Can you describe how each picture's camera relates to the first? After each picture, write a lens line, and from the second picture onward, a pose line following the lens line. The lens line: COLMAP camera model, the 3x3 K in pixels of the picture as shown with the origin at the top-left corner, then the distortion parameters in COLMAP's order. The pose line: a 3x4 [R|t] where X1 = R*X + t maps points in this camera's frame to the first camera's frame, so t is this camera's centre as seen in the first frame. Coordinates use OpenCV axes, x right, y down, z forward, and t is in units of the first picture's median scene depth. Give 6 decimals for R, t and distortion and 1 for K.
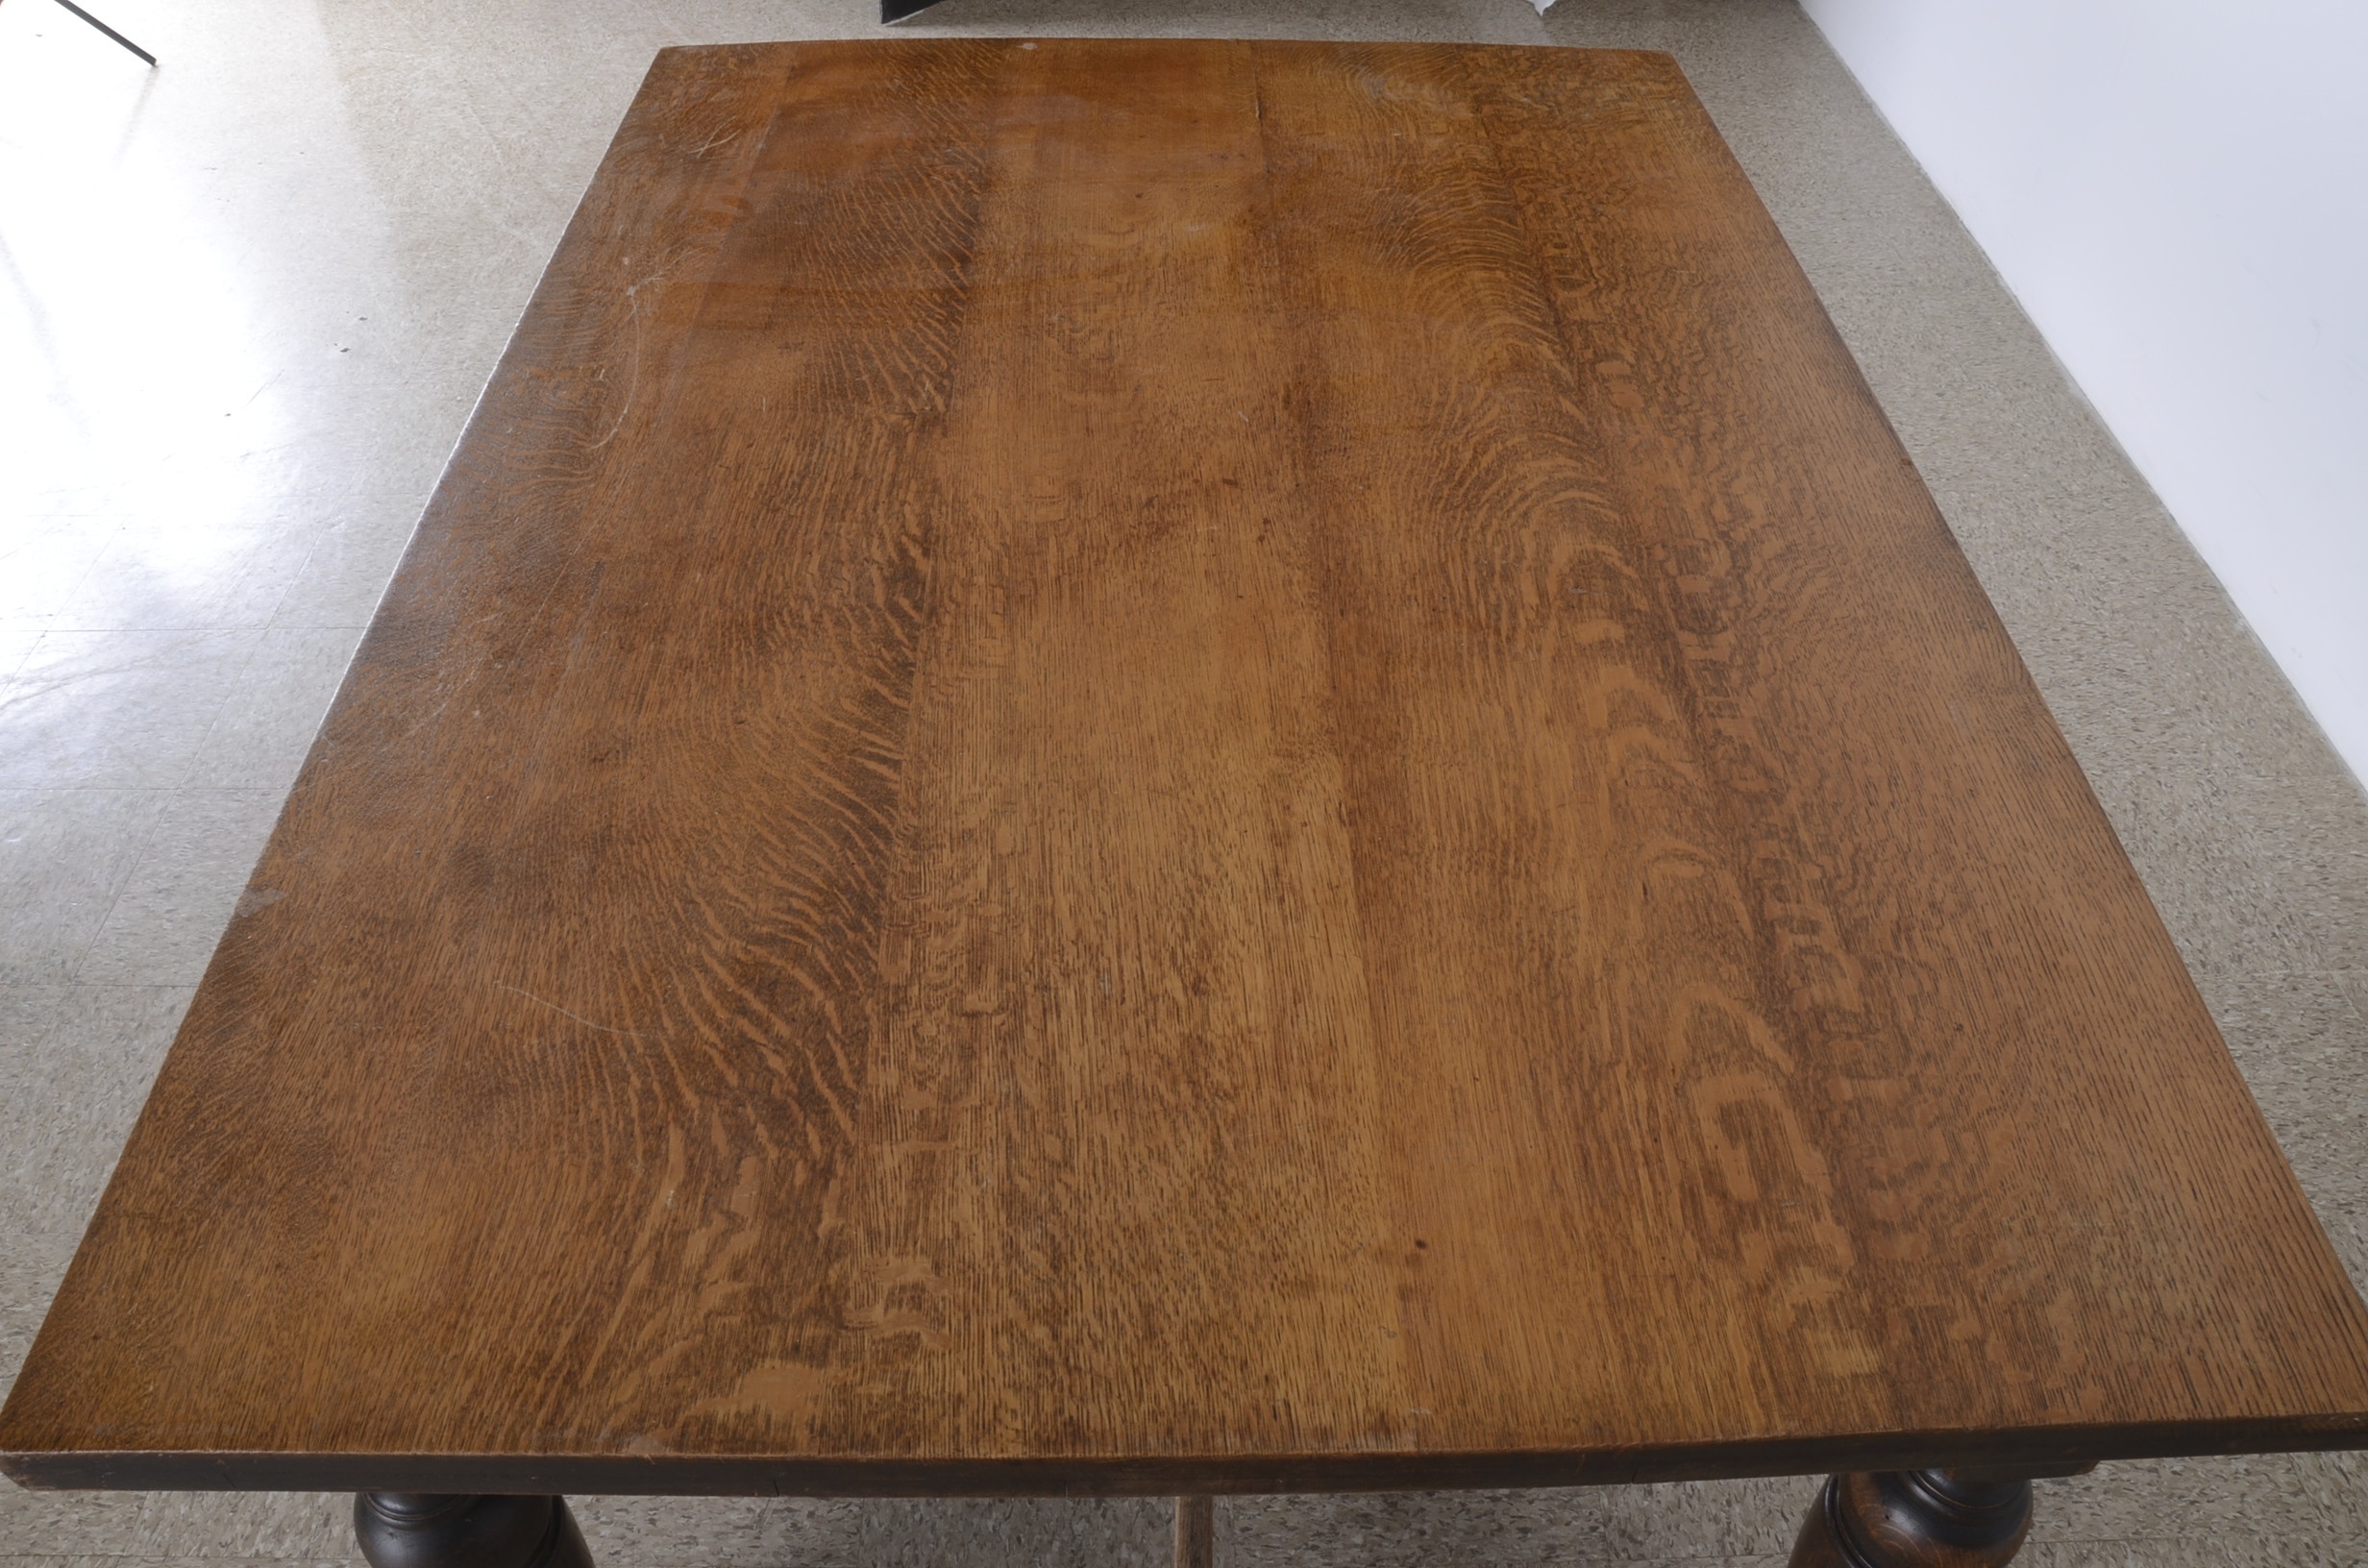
lens RADIAL K [[1847.8, 0, 1184.0], [0, 1847.8, 784.0], [0, 0, 1]] dist [-0.171408, 0.116171]
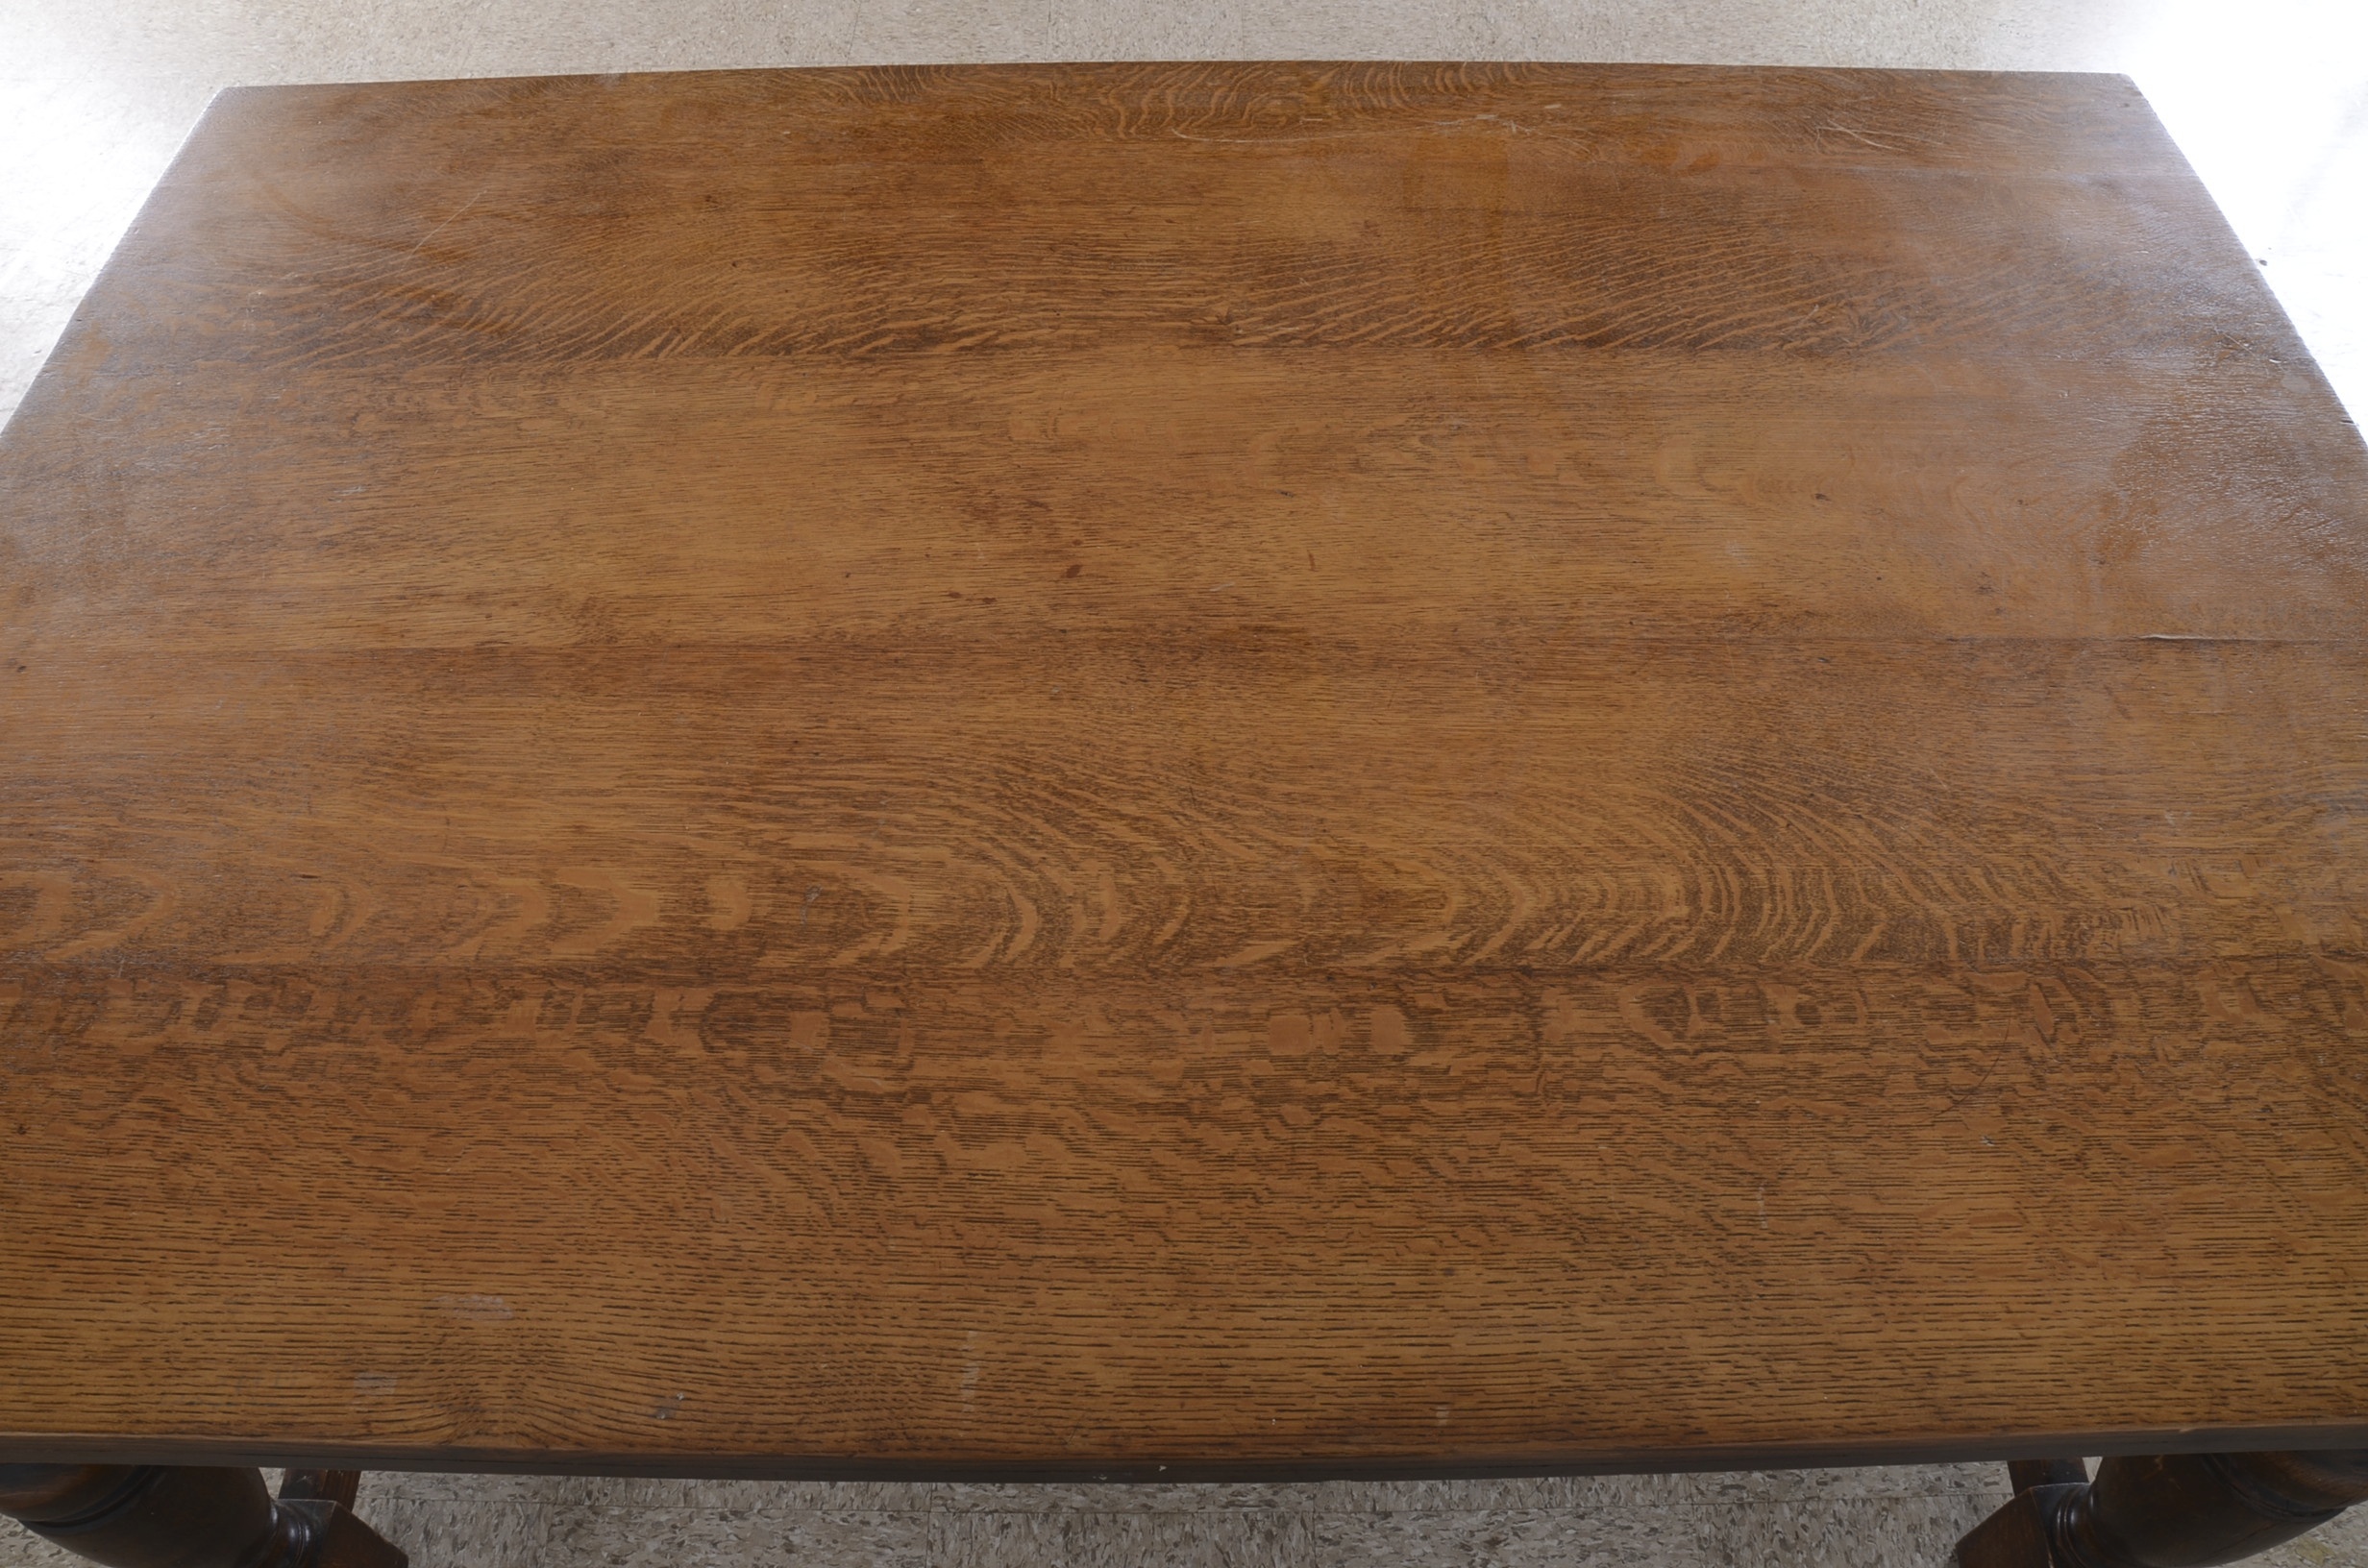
lens RADIAL K [[1847.8, 0, 1184.0], [0, 1847.8, 784.0], [0, 0, 1]] dist [-0.171408, 0.116171]
pose [[-0.015605, 0.782100, -0.622957, 0.648005], [-0.686947, 0.444327, 0.575045, -0.666612], [0.726540, 0.436912, 0.530328, 0.678251]]
